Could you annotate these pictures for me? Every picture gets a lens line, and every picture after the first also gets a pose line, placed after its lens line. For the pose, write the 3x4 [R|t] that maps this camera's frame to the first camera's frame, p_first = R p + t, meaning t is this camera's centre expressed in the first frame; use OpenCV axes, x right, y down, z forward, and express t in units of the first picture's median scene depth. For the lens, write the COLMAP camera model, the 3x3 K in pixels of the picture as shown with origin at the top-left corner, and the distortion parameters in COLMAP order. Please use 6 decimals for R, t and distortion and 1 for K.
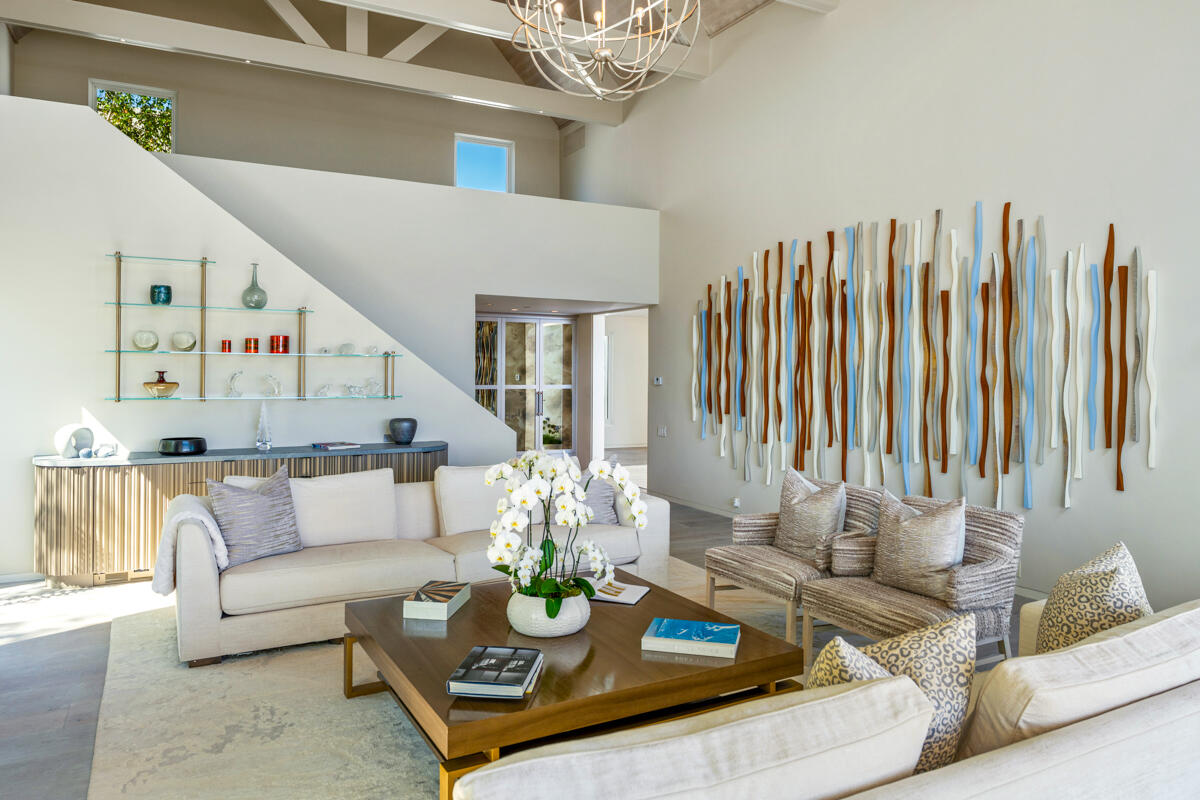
lens RADIAL K [[796.0, 0, 600.0], [0, 796.0, 400.0], [0, 0, 1]] dist [-0.002118, -0.000380]
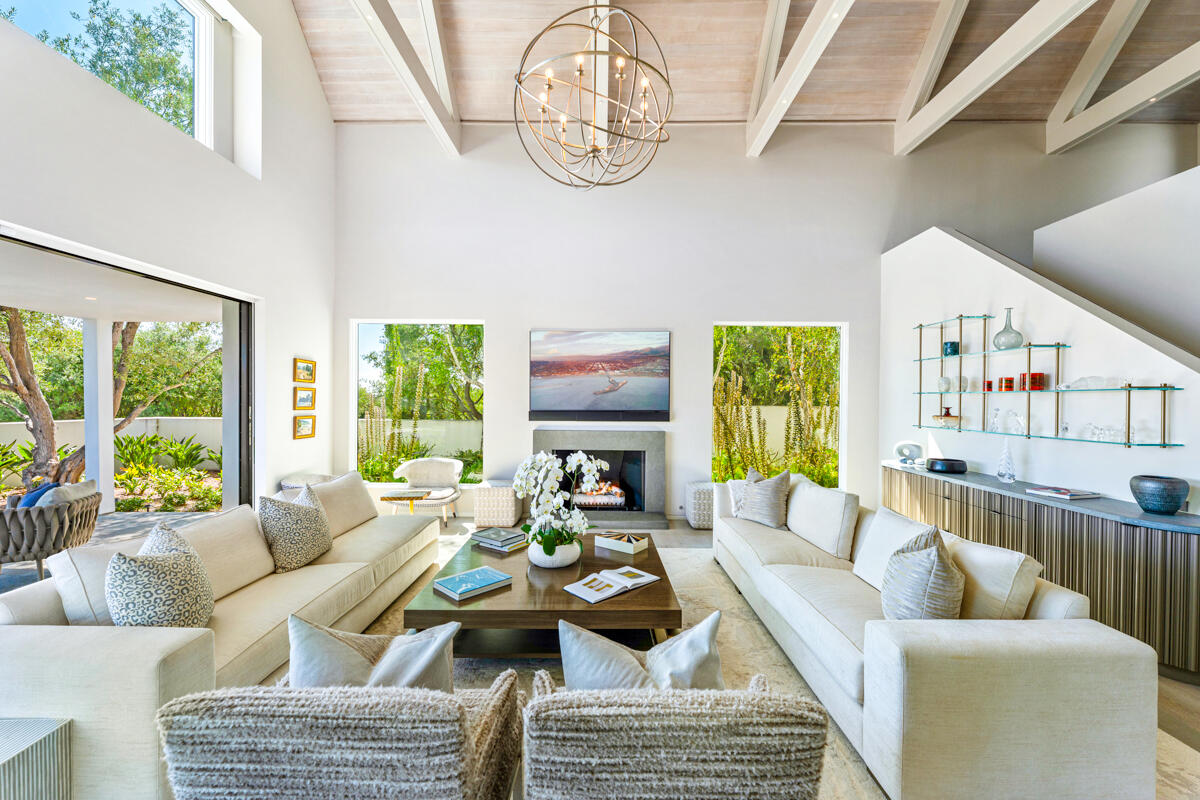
lens RADIAL K [[500.4, 0, 600.0], [0, 500.4, 400.0], [0, 0, 1]] dist [-0.000045, -0.000026]
pose [[-0.499965, -0.005881, -0.866026, 0.423760], [-0.046542, 0.998714, 0.020088, -0.035851], [0.864794, 0.050350, -0.499596, 0.869128]]
